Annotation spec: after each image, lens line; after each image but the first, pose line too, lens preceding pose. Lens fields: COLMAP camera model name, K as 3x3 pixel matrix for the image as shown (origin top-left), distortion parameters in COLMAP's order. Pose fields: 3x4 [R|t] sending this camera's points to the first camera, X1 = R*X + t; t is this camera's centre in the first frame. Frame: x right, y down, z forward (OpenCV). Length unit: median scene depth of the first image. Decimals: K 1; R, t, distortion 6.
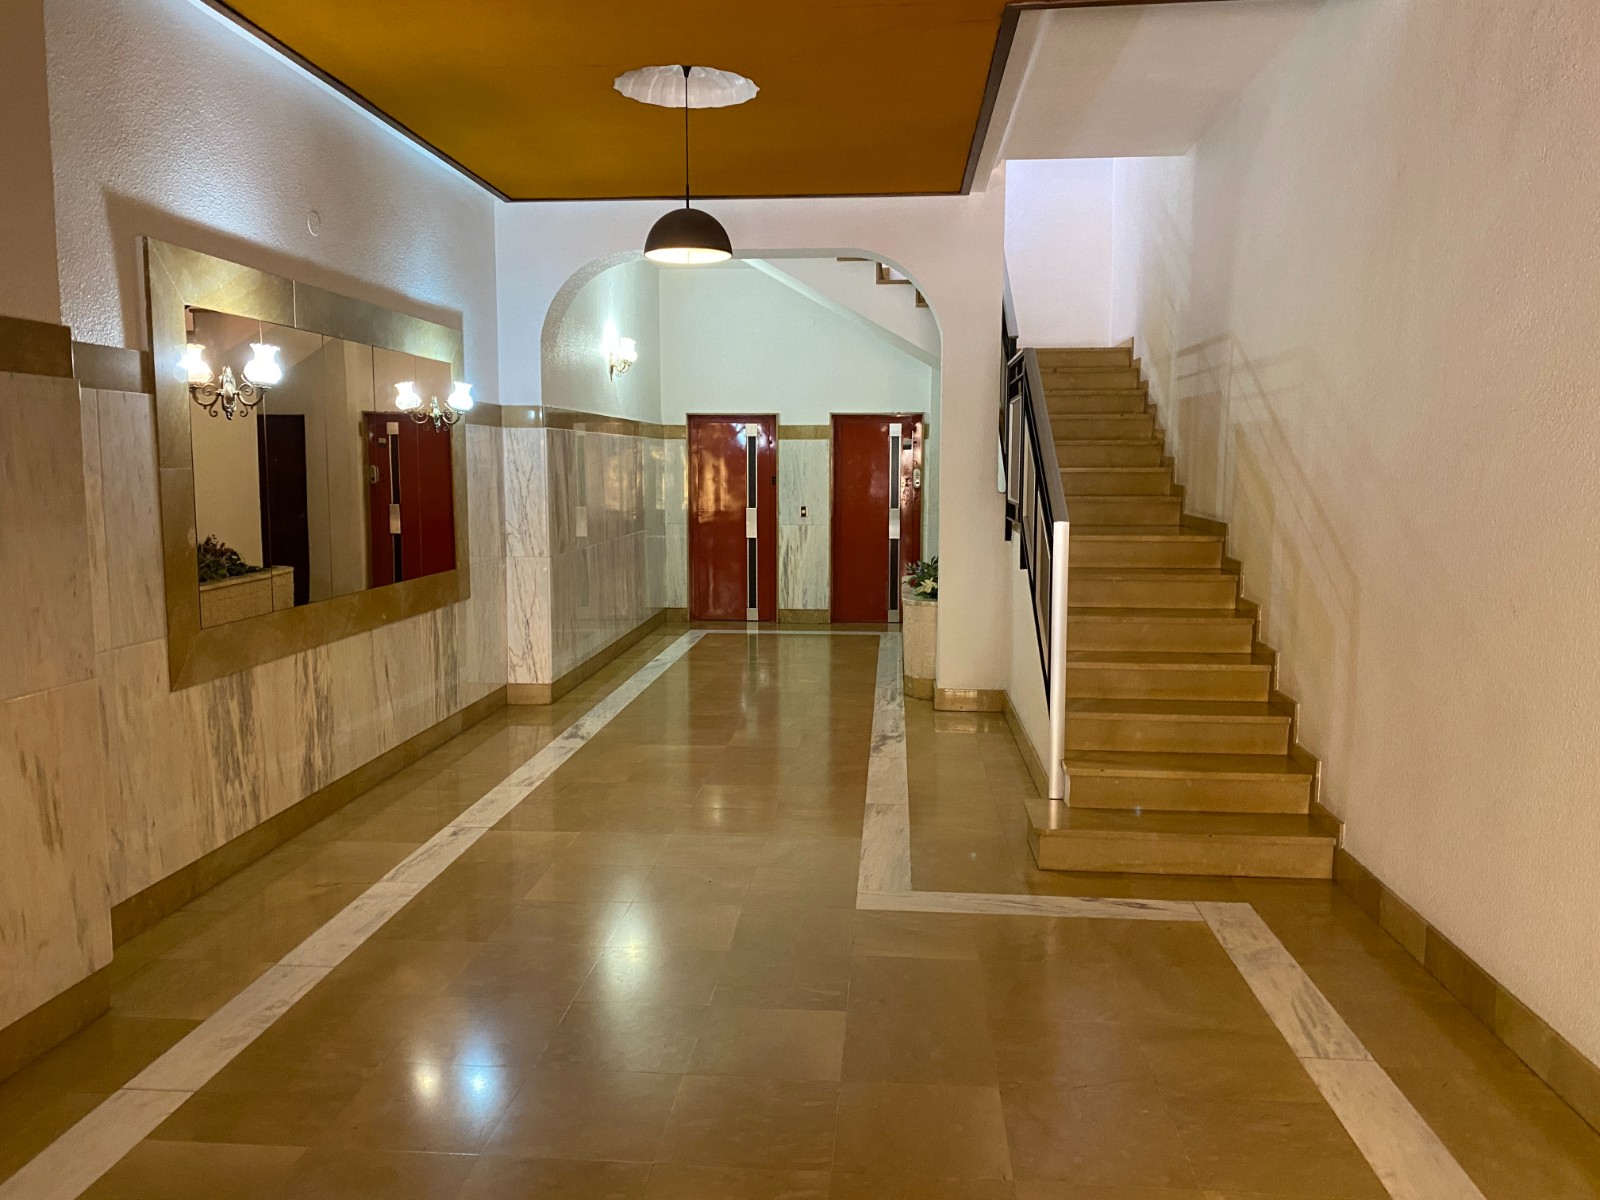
lens RADIAL K [[1227.9, 0, 799.9], [0, 1227.9, 582.2], [0, 0, 1]] dist [-0.016145, 0.008141]
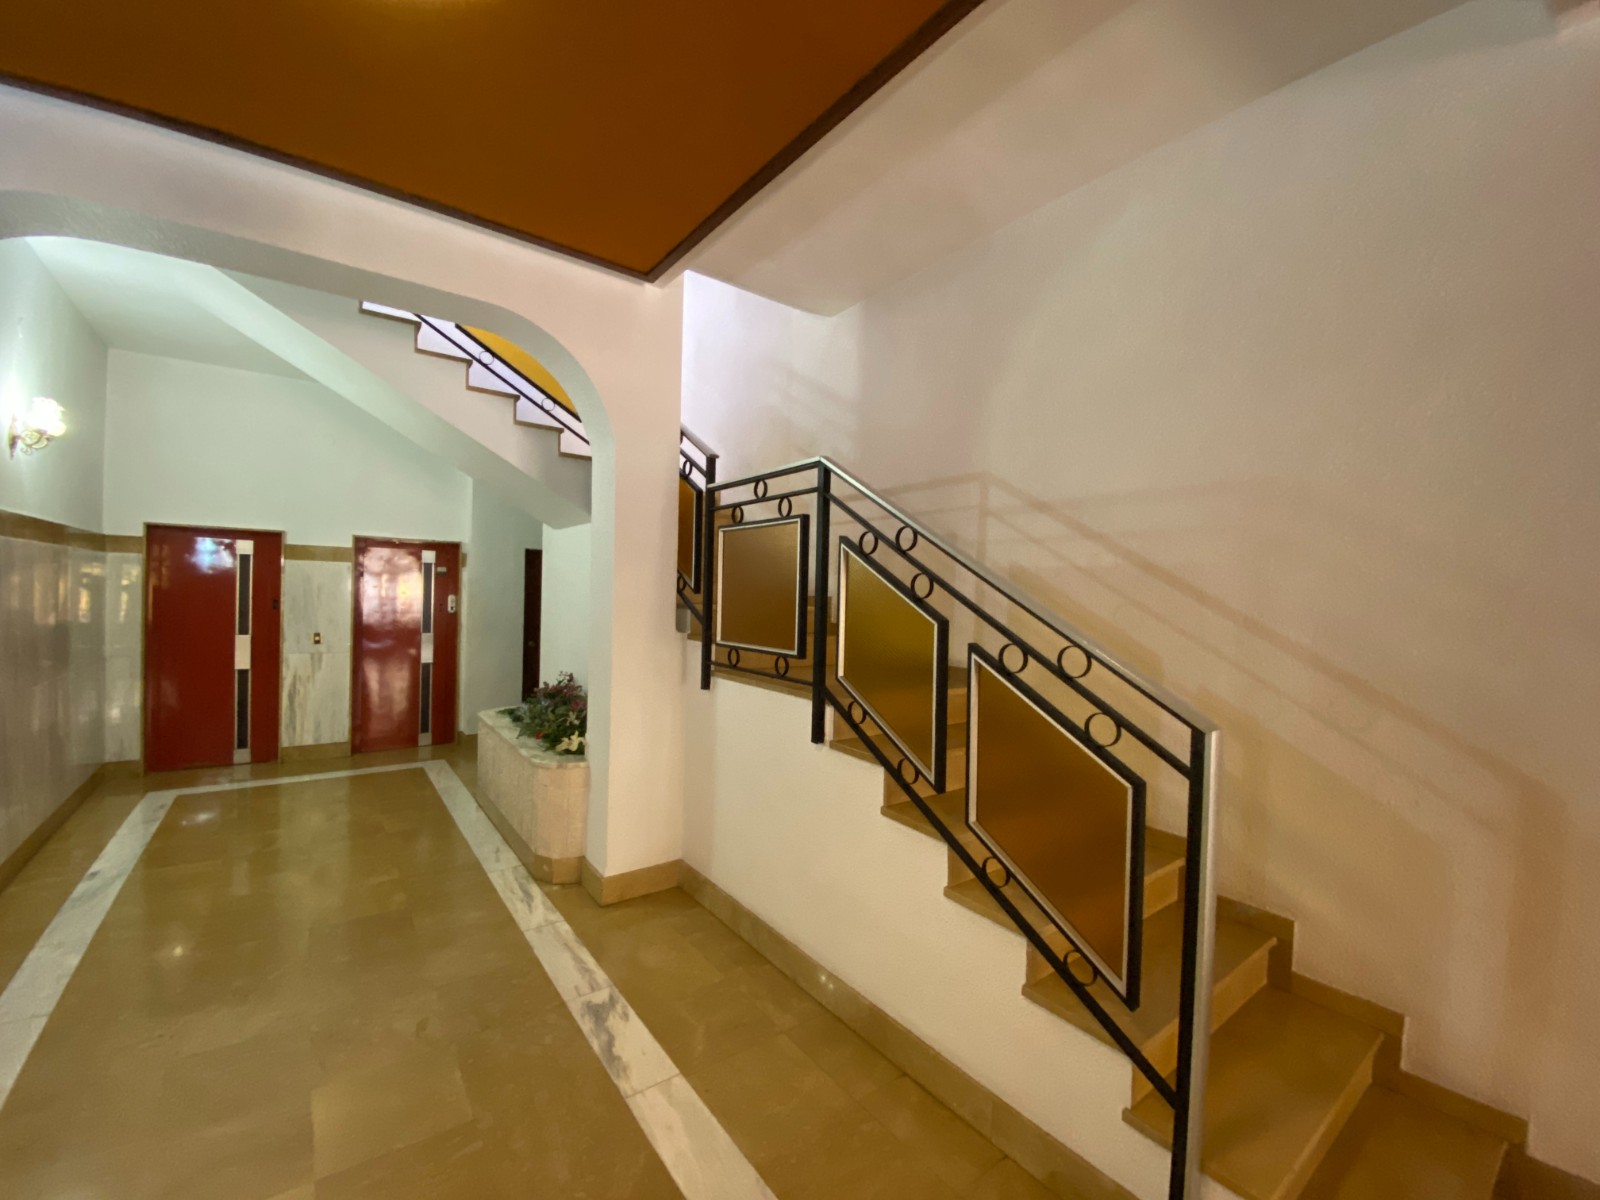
lens RADIAL K [[647.1, 0, 797.0], [0, 647.1, 600.3], [0, 0, 1]] dist [0.002173, -0.013079]
pose [[0.745212, 0.022272, 0.666455, -0.052426], [0.034019, 0.996871, -0.071353, -0.038850], [-0.665959, 0.075845, 0.742123, 0.394068]]
